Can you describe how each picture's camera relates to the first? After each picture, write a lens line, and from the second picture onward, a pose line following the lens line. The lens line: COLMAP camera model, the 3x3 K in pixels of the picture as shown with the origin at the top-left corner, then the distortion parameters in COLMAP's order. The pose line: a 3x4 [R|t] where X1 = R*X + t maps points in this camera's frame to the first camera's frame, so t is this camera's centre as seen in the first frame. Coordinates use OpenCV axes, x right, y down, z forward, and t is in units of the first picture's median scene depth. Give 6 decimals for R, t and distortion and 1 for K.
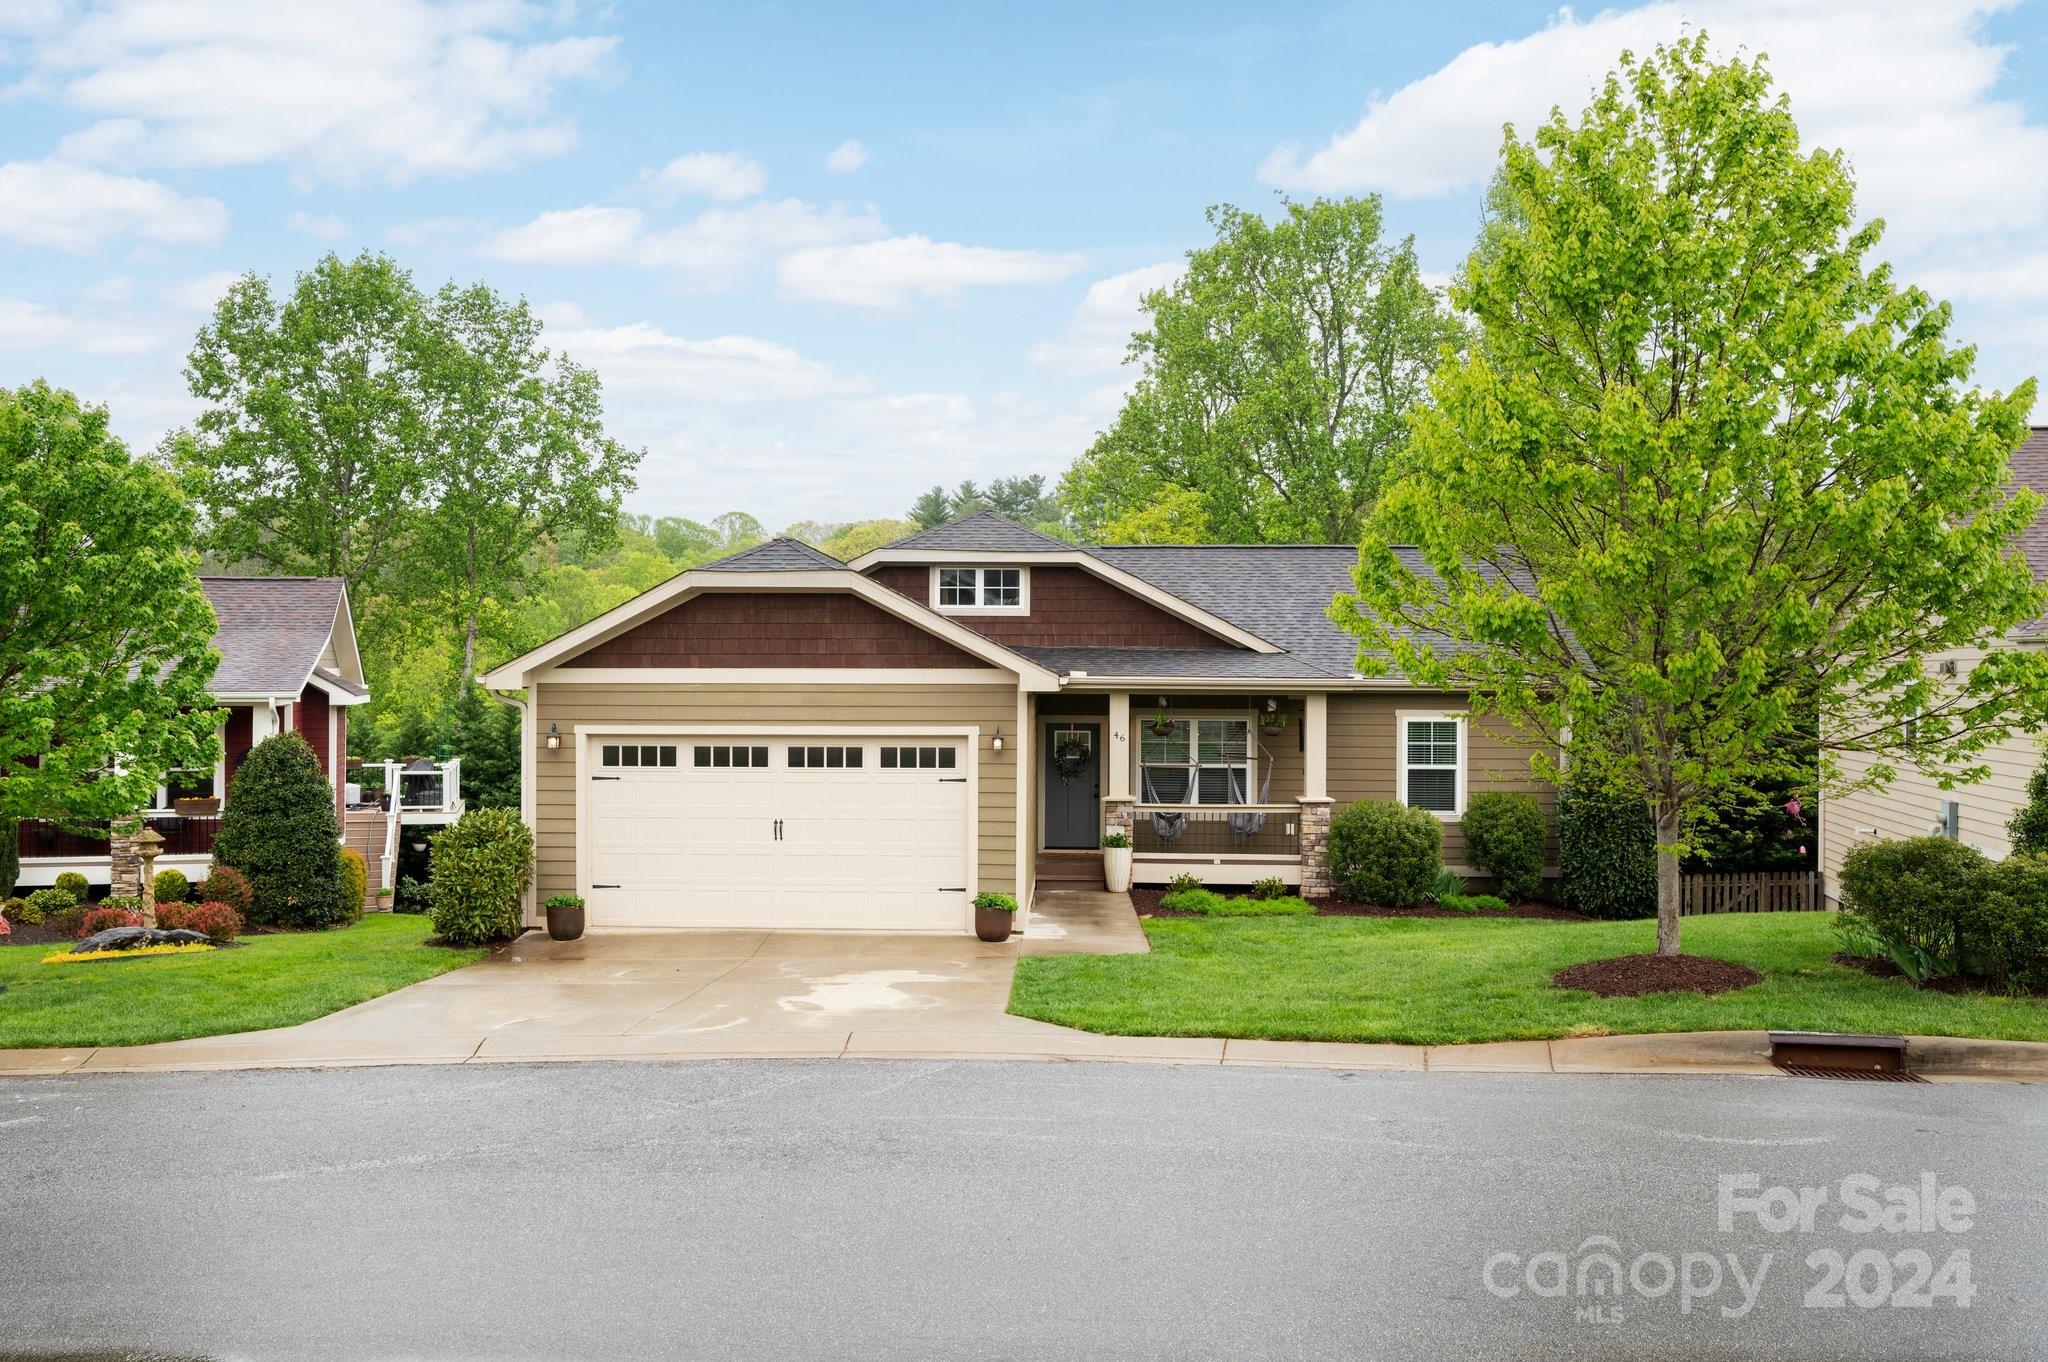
lens RADIAL K [[1666.0, 0, 1027.8], [0, 1666.0, 677.6], [0, 0, 1]] dist [0.039479, 0.015798]
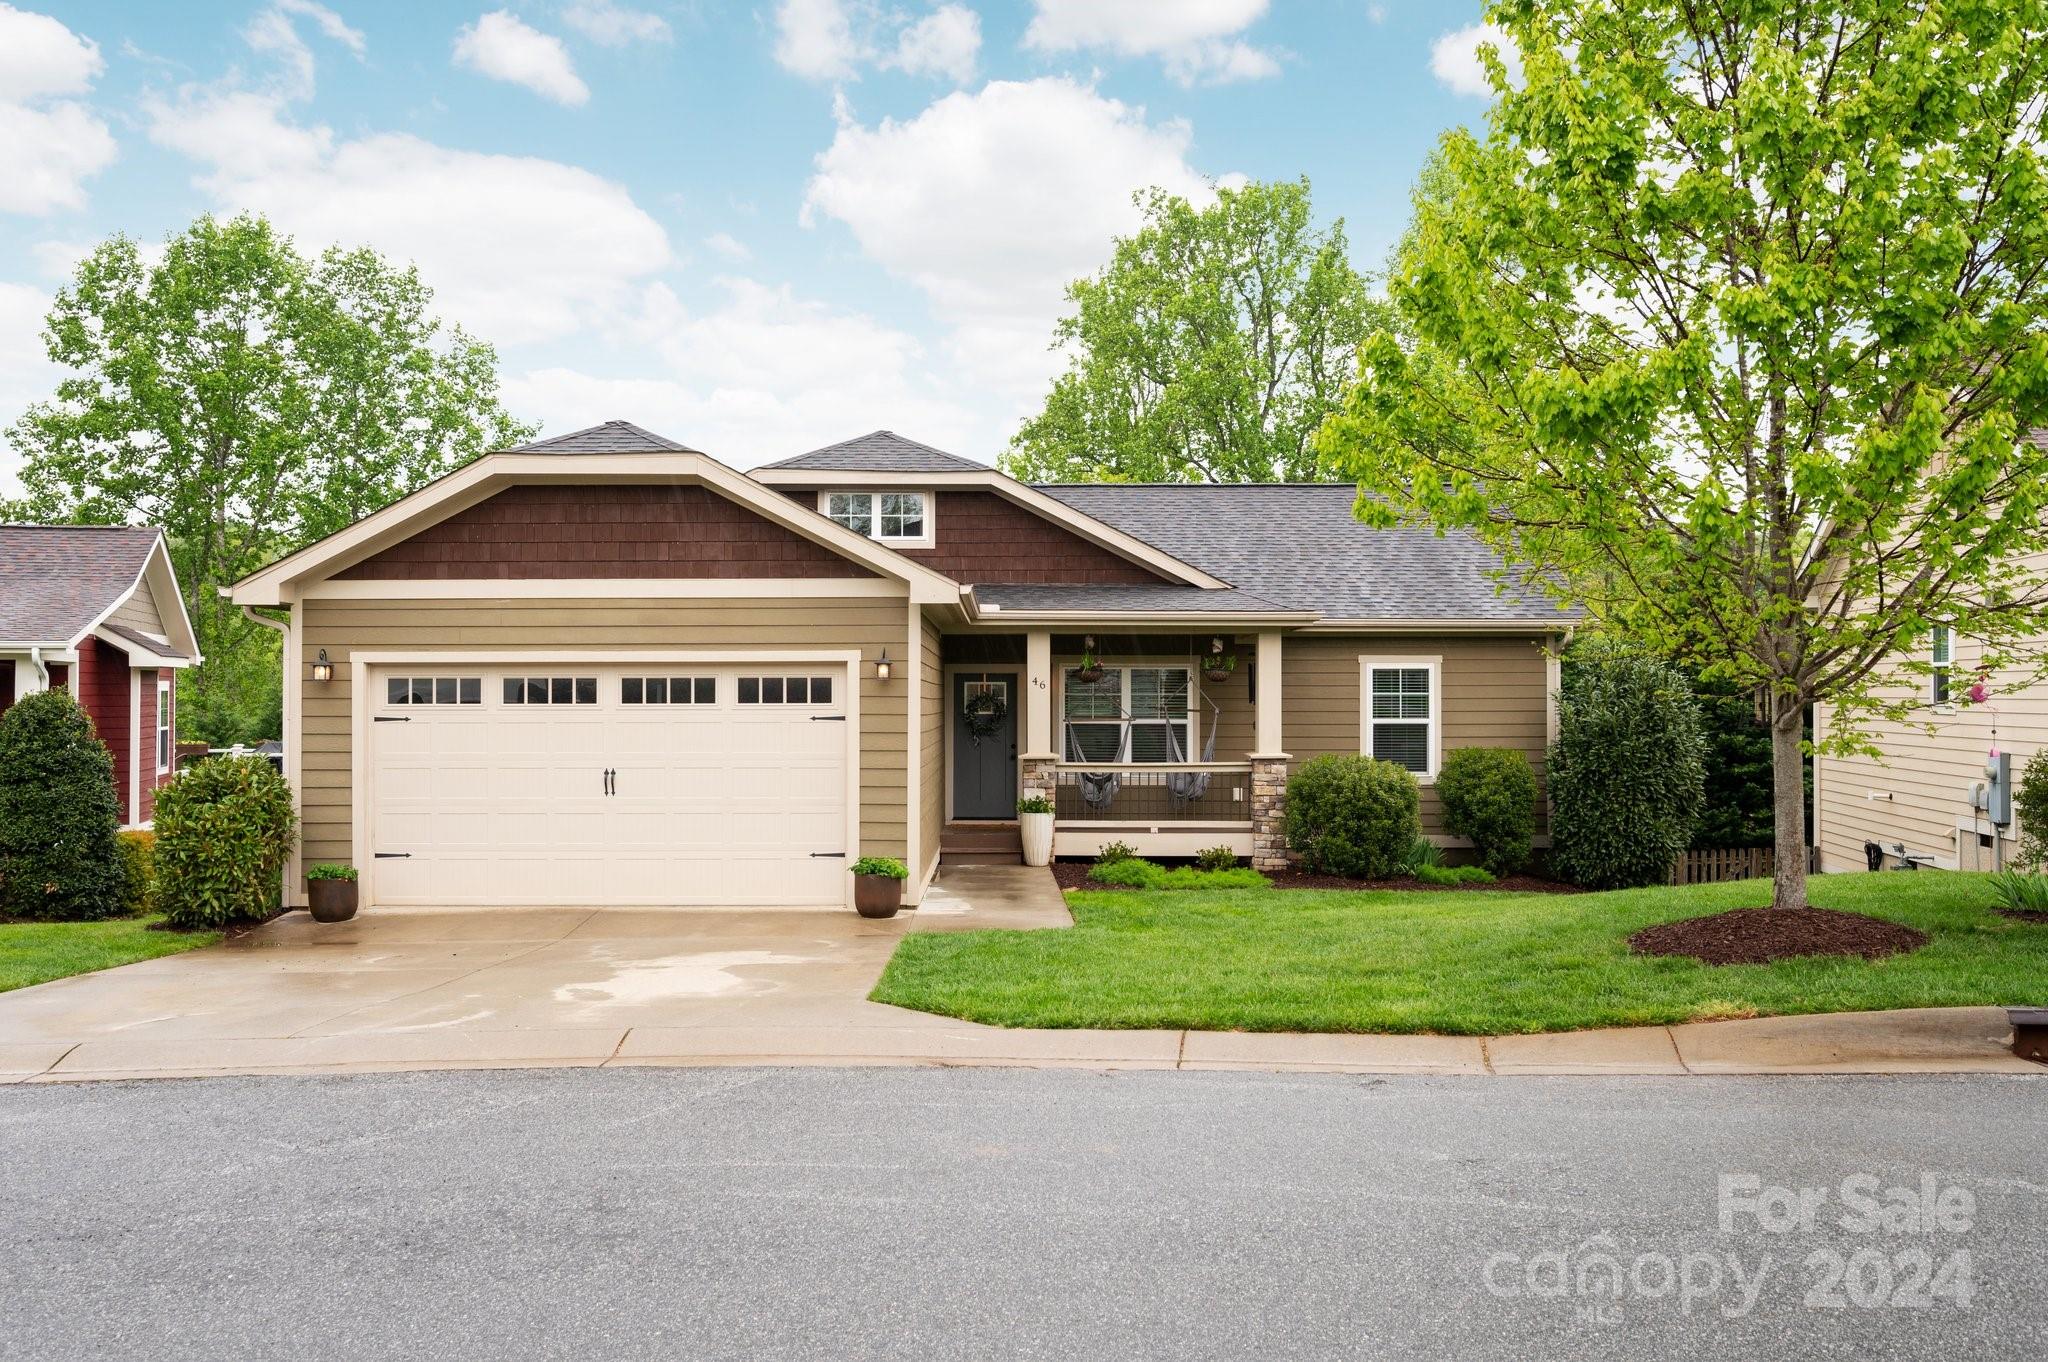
lens RADIAL K [[1605.1, 0, 1027.9], [0, 1605.1, 671.1], [0, 0, 1]] dist [0.026519, -0.002034]
pose [[0.999133, -0.002083, 0.041581, 0.015700], [0.002789, 0.999853, -0.016926, 0.043740], [-0.041540, 0.017028, 0.998992, 0.187912]]
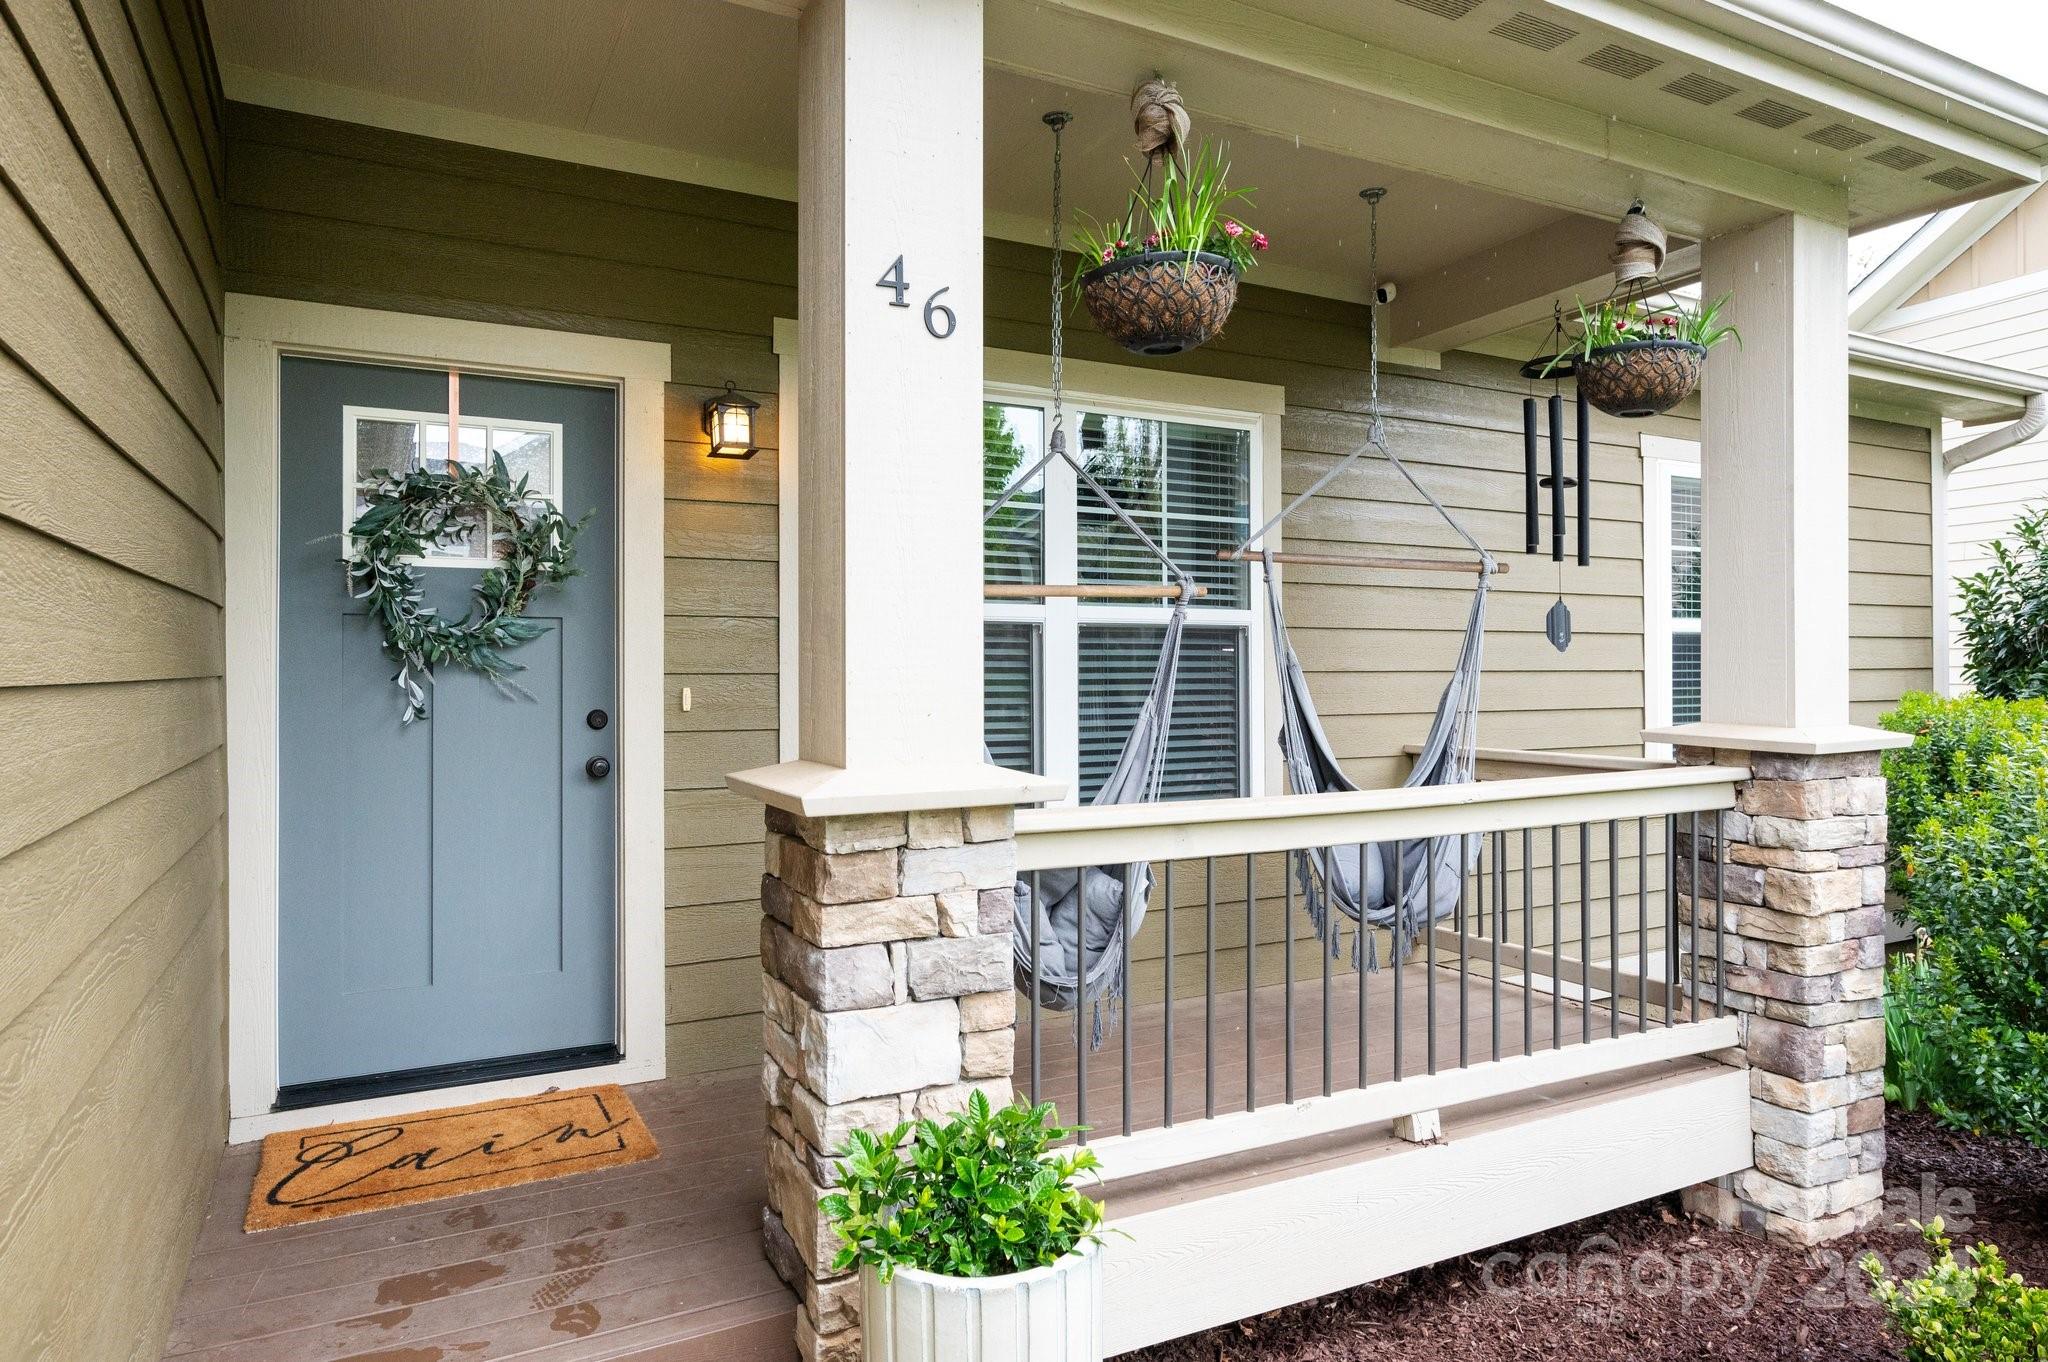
lens RADIAL K [[1228.1, 0, 1014.5], [0, 1228.1, 667.3], [0, 0, 1]] dist [0.002036, 0.000122]
pose [[0.870154, -0.005156, 0.492753, 0.015036], [0.004599, 0.999987, 0.002342, 0.064056], [-0.492759, 0.000228, 0.870166, 0.924560]]
